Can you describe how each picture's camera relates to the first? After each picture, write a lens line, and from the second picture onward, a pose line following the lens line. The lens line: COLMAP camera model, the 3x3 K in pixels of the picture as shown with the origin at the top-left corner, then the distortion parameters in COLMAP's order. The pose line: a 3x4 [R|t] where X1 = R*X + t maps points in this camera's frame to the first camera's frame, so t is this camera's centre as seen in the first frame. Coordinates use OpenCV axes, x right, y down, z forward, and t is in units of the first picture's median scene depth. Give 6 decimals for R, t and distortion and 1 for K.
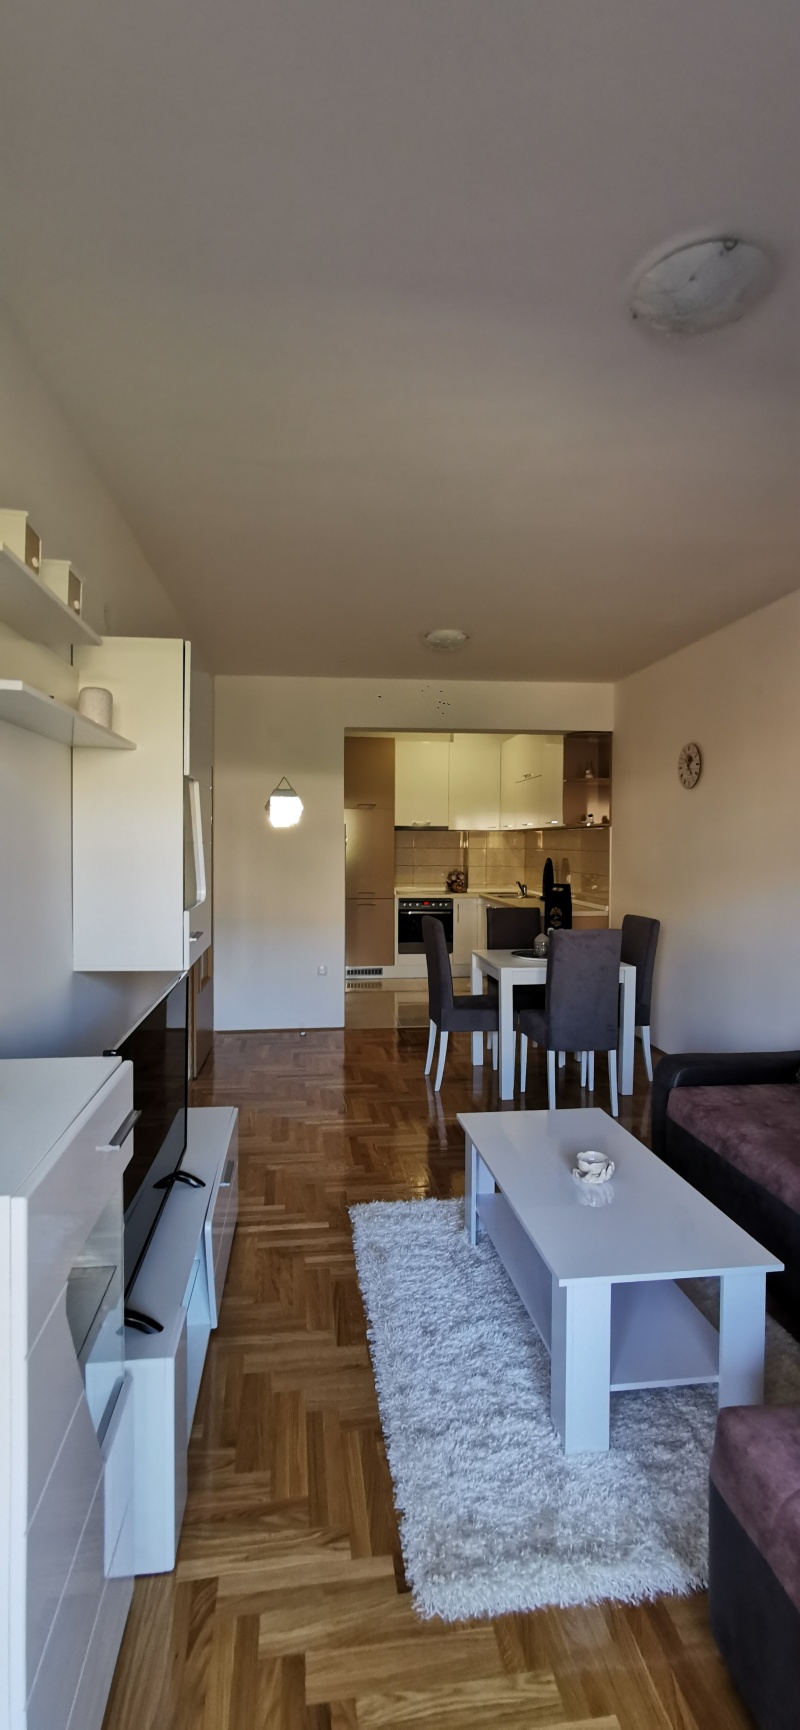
lens RADIAL K [[795.4, 0, 394.4], [0, 795.4, 862.1], [0, 0, 1]] dist [-0.012333, 0.013702]
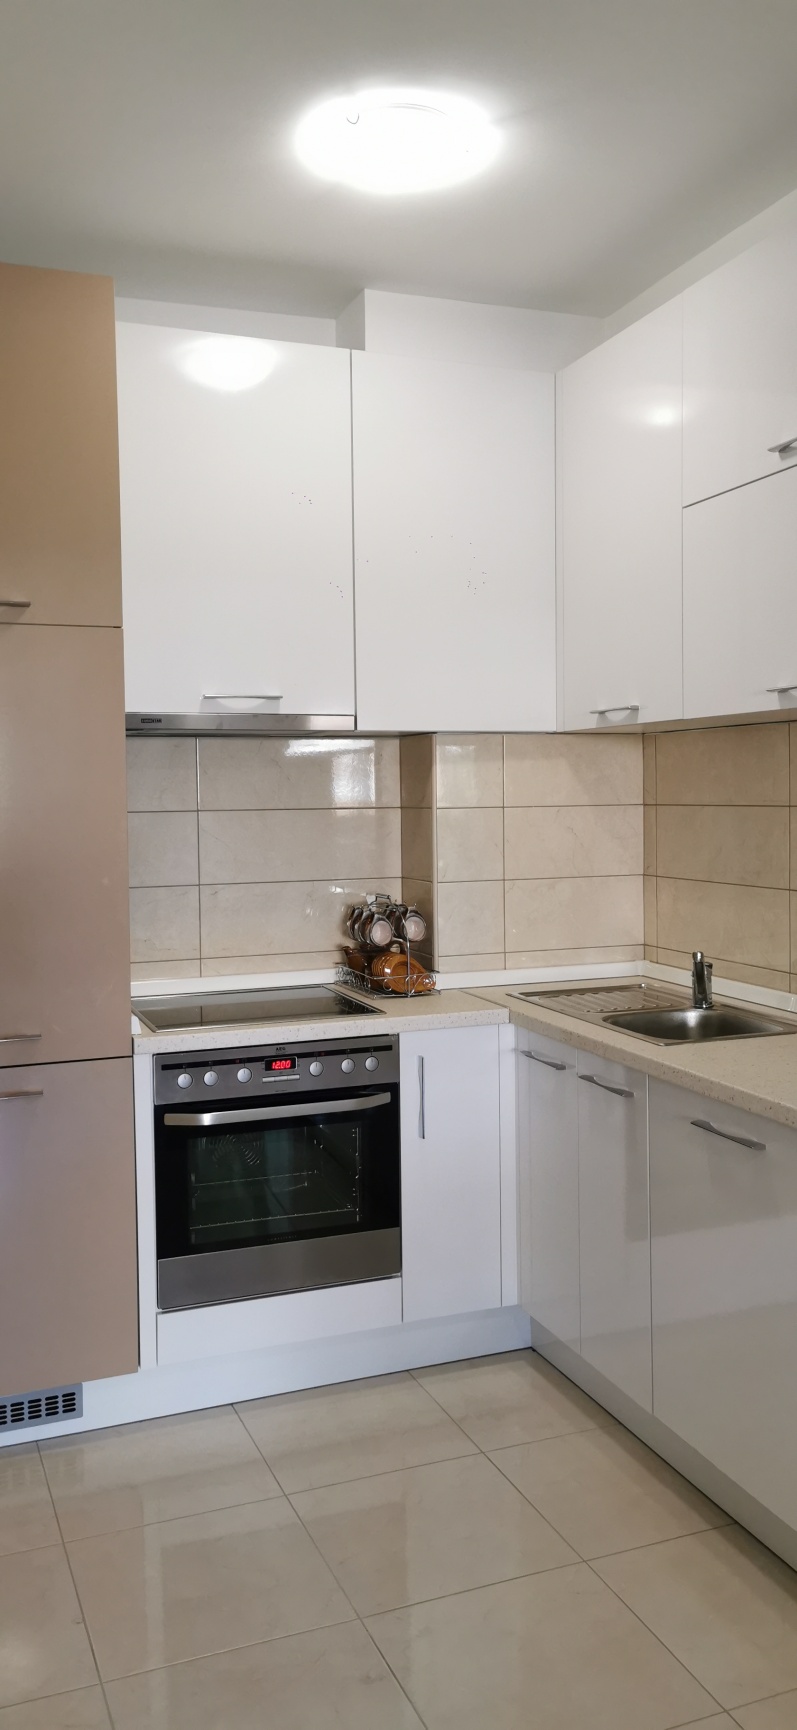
lens RADIAL K [[1342.6, 0, 397.0], [0, 1342.6, 850.8], [0, 0, 1]] dist [0.058439, -0.069977]
pose [[0.970994, -0.029726, 0.237248, -0.014995], [0.024795, 0.999411, 0.023745, -0.014813], [-0.237814, -0.017174, 0.971159, 0.635061]]
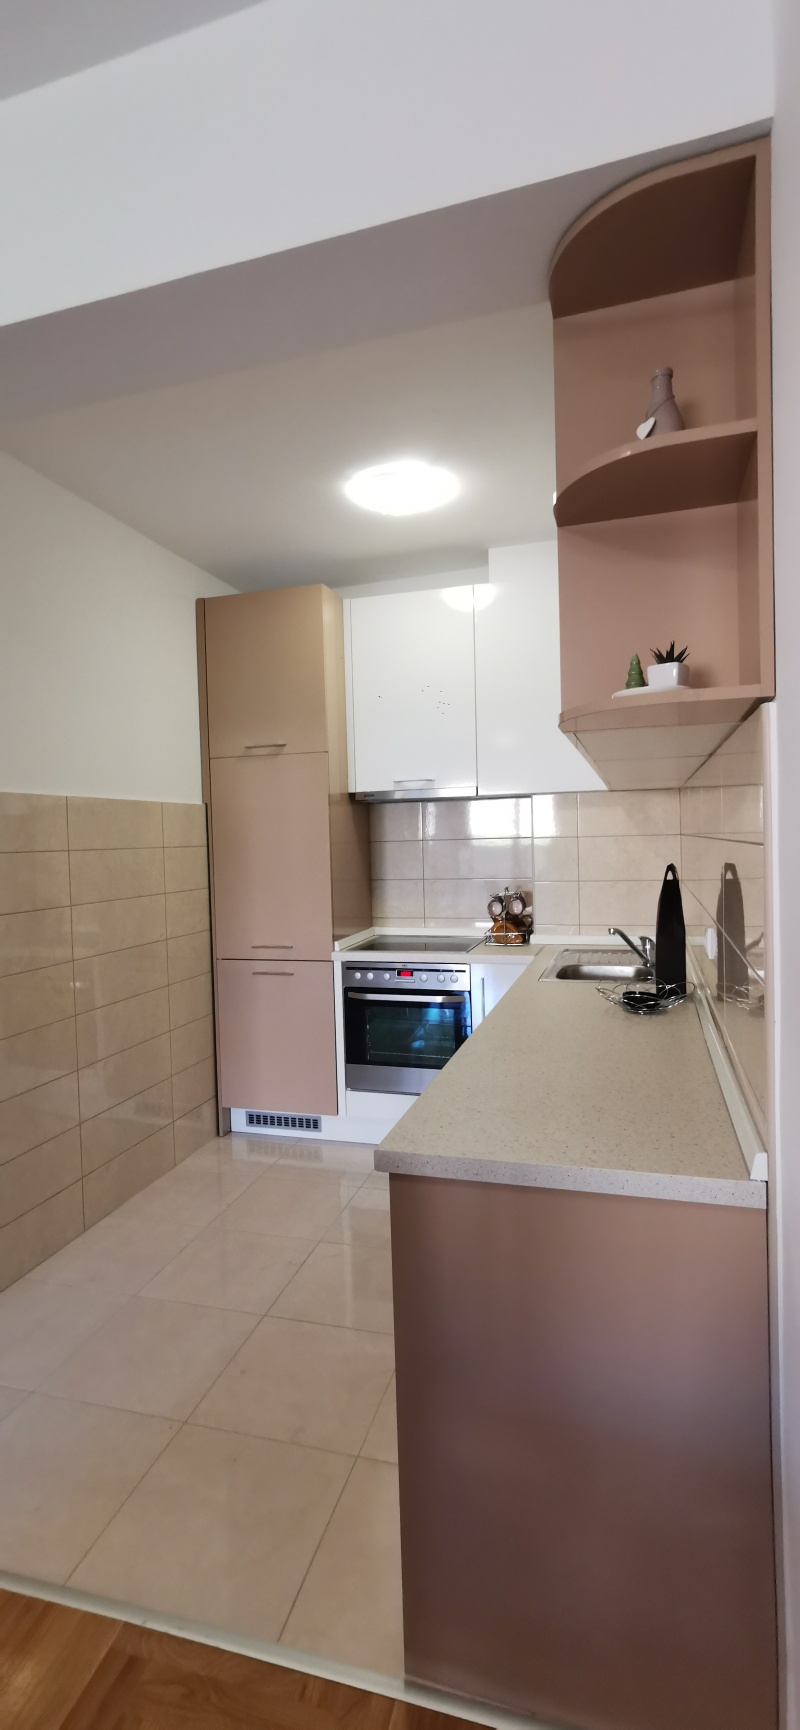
lens RADIAL K [[795.4, 0, 391.1], [0, 795.4, 866.0], [0, 0, 1]] dist [-0.012333, 0.013702]
pose [[0.913593, -0.016057, -0.406314, 0.201936], [0.022945, 0.999664, 0.012086, -0.009669], [0.405983, -0.020364, 0.913654, 0.619270]]
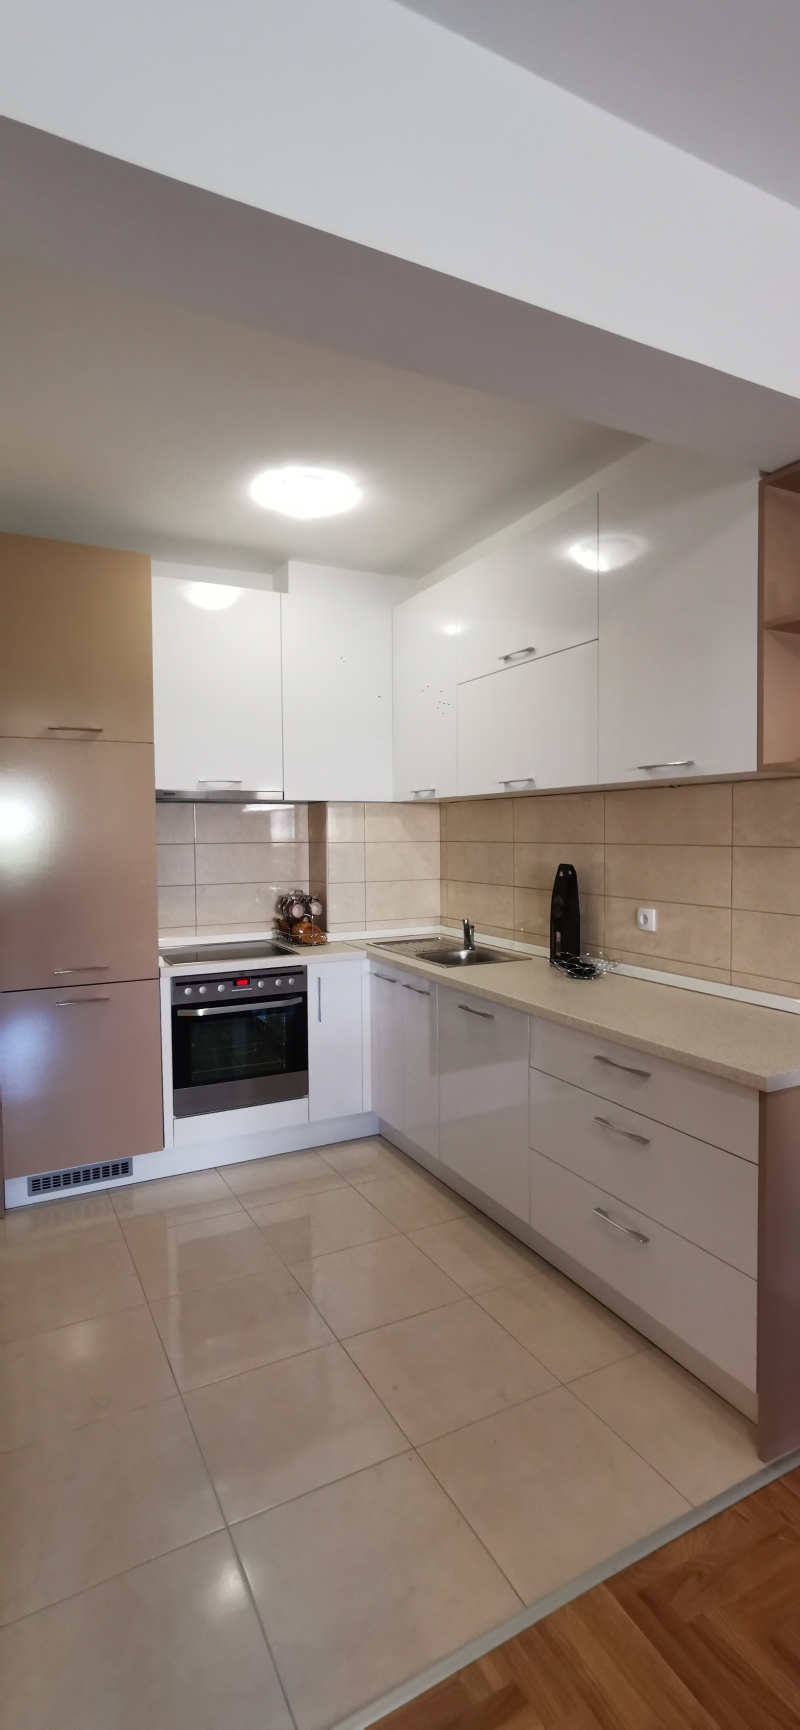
lens RADIAL K [[795.4, 0, 398.5], [0, 795.4, 870.1], [0, 0, 1]] dist [-0.012333, 0.013702]
pose [[0.938829, -0.030620, 0.343021, -0.021588], [0.021784, 0.999325, 0.029585, -0.014756], [-0.343695, -0.020303, 0.938862, 0.598886]]
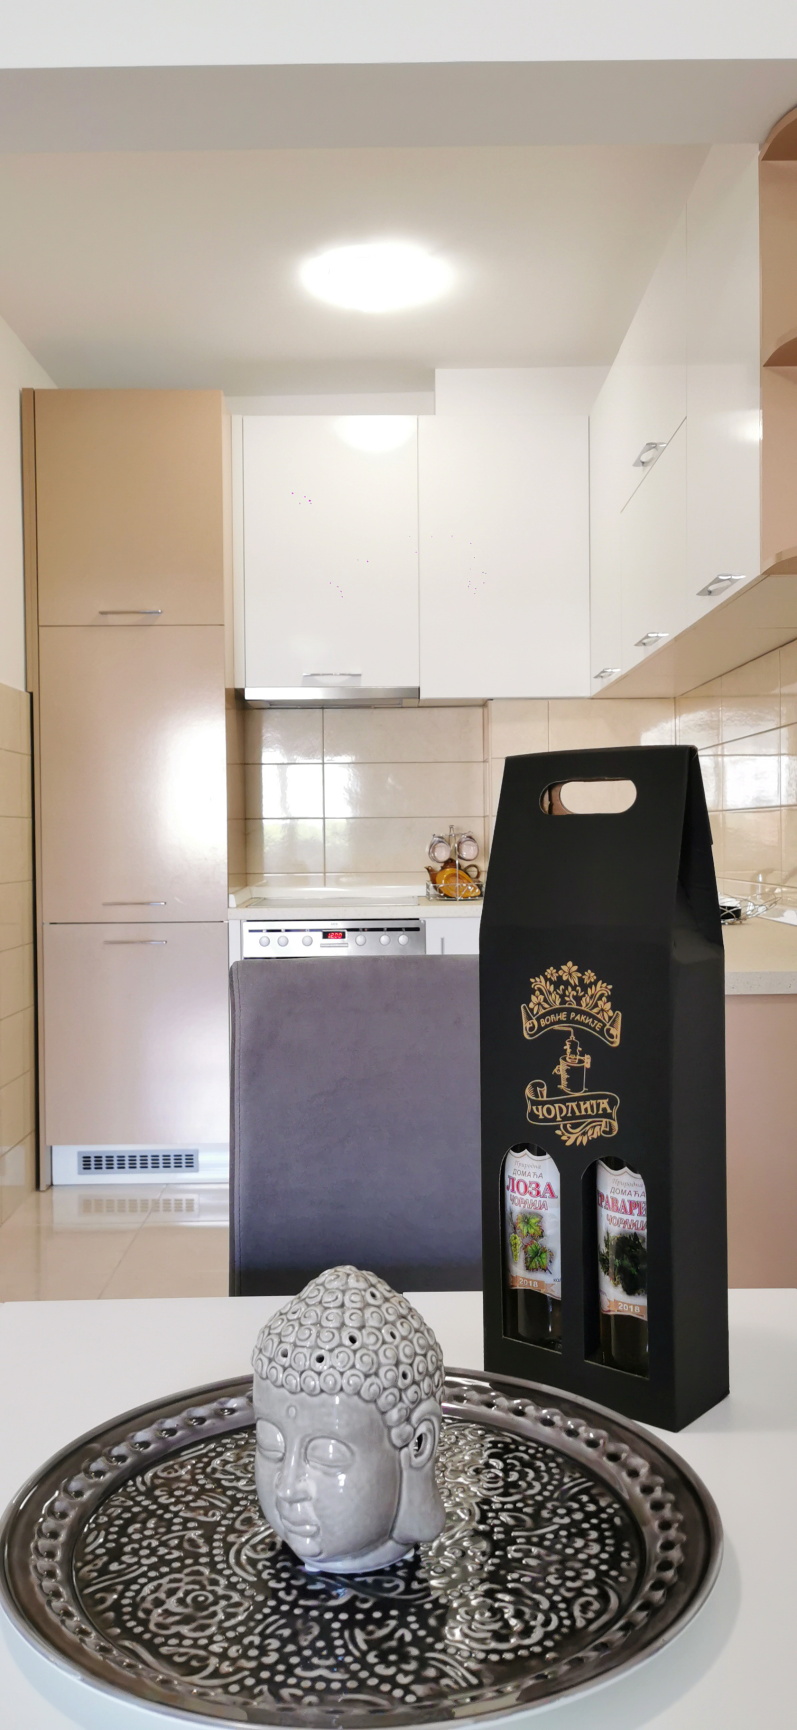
lens RADIAL K [[1342.6, 0, 394.9], [0, 1342.6, 854.0], [0, 0, 1]] dist [0.058439, -0.069977]
pose [[0.993283, -0.013833, -0.114877, 0.121501], [0.012728, 0.999865, -0.010349, 0.026360], [0.115005, 0.008817, 0.993326, 0.495203]]
